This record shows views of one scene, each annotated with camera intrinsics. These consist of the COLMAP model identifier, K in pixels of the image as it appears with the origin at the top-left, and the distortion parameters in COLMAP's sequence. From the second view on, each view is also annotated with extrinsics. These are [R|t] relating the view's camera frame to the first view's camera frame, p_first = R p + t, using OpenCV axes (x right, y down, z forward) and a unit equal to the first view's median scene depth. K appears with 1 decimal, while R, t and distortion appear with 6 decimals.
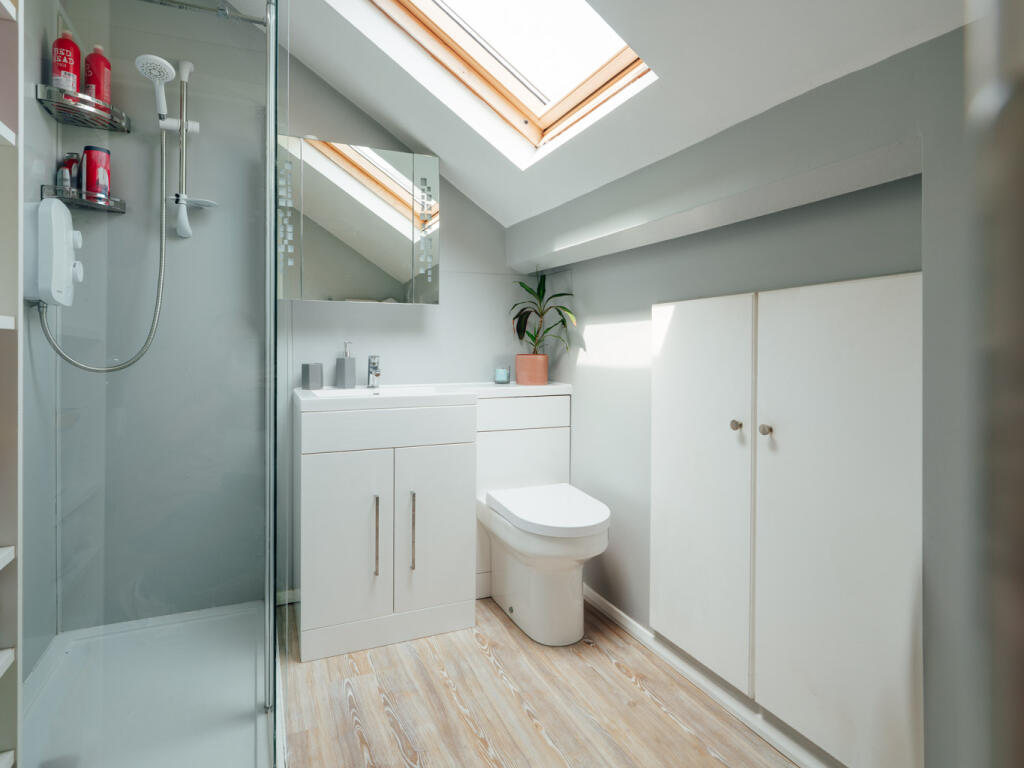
lens RADIAL K [[545.5, 0, 486.8], [0, 545.5, 362.2], [0, 0, 1]] dist [0.000965, -0.000420]
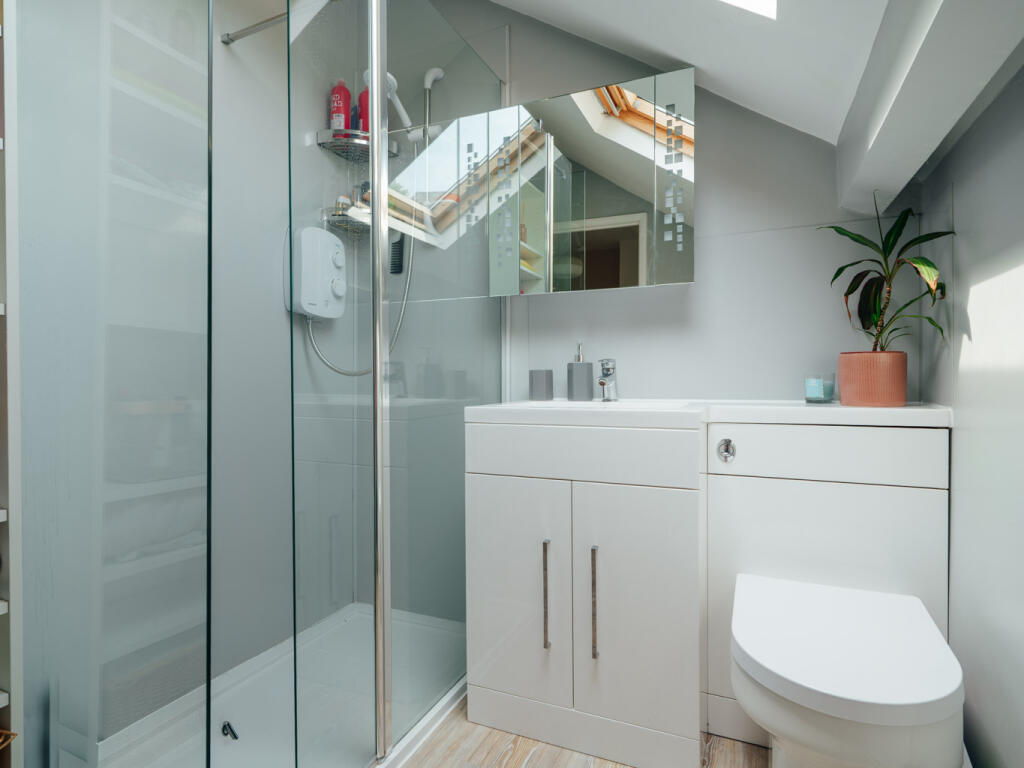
lens RADIAL K [[551.7, 0, 512.0], [0, 551.7, 384.0], [0, 0, 1]] dist [0.003411, -0.000932]
pose [[0.696867, 0.006924, -0.717167, 0.252217], [-0.013111, 0.999909, -0.003087, 0.026631], [0.717081, 0.011554, 0.696894, 0.360313]]
